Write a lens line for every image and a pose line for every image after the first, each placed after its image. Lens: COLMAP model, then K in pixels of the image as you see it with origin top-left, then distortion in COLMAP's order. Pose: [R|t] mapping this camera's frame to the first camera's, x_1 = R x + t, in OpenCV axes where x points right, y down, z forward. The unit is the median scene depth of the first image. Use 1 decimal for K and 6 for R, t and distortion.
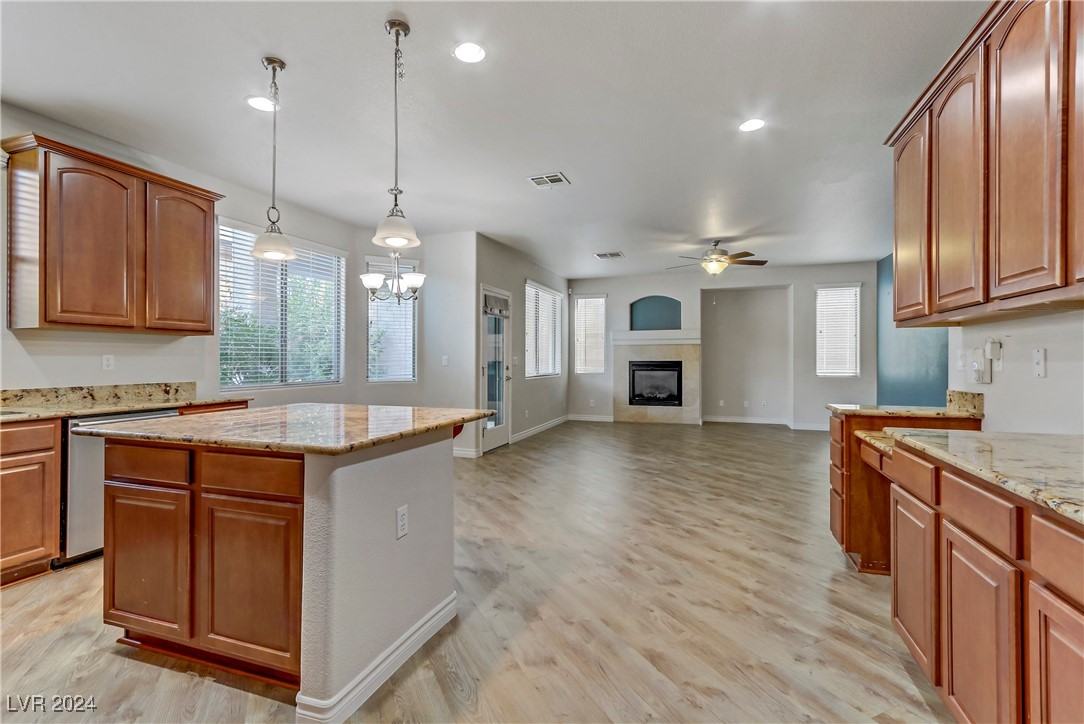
lens RADIAL K [[495.1, 0, 531.9], [0, 495.1, 359.3], [0, 0, 1]] dist [0.001441, 0.002214]
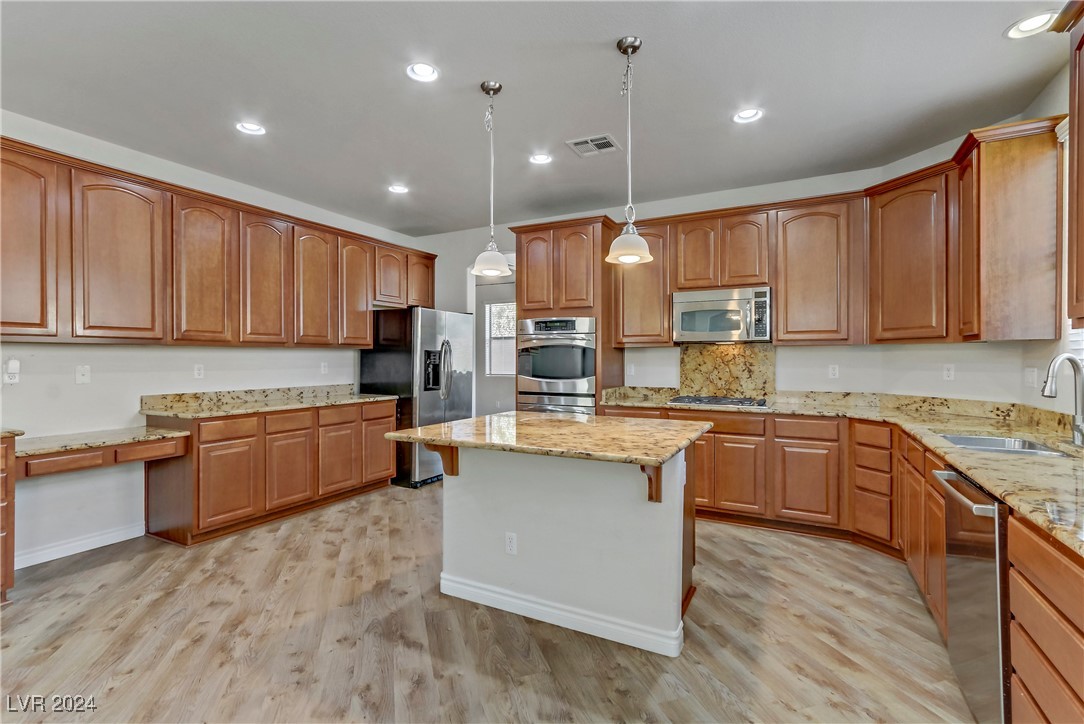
lens RADIAL K [[495.1, 0, 541.6], [0, 495.1, 359.5], [0, 0, 1]] dist [0.001441, 0.002214]
pose [[-0.991926, 0.001093, 0.126815, -0.291661], [0.001419, 0.999996, 0.002480, -0.020633], [-0.126812, 0.002640, -0.991923, 1.153641]]
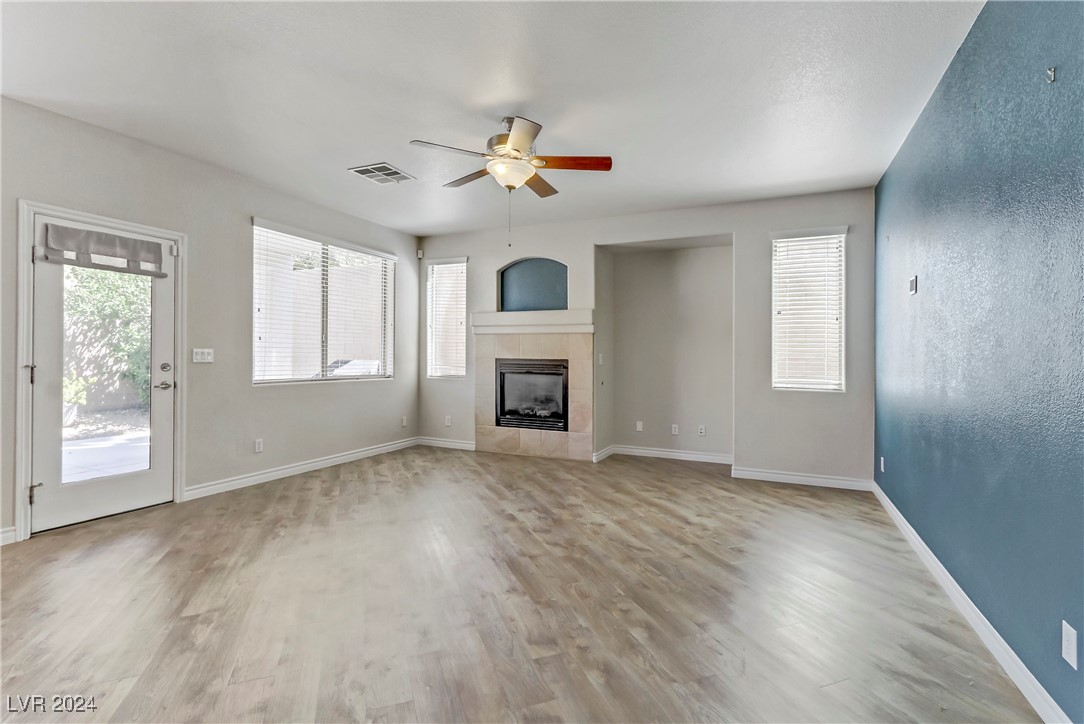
lens RADIAL K [[495.1, 0, 549.0], [0, 495.1, 356.2], [0, 0, 1]] dist [0.001441, 0.002214]
pose [[0.997480, 0.012613, -0.069811, 0.676964], [-0.012733, 0.999918, -0.001272, 0.000260], [0.069790, 0.002157, 0.997559, 0.769930]]
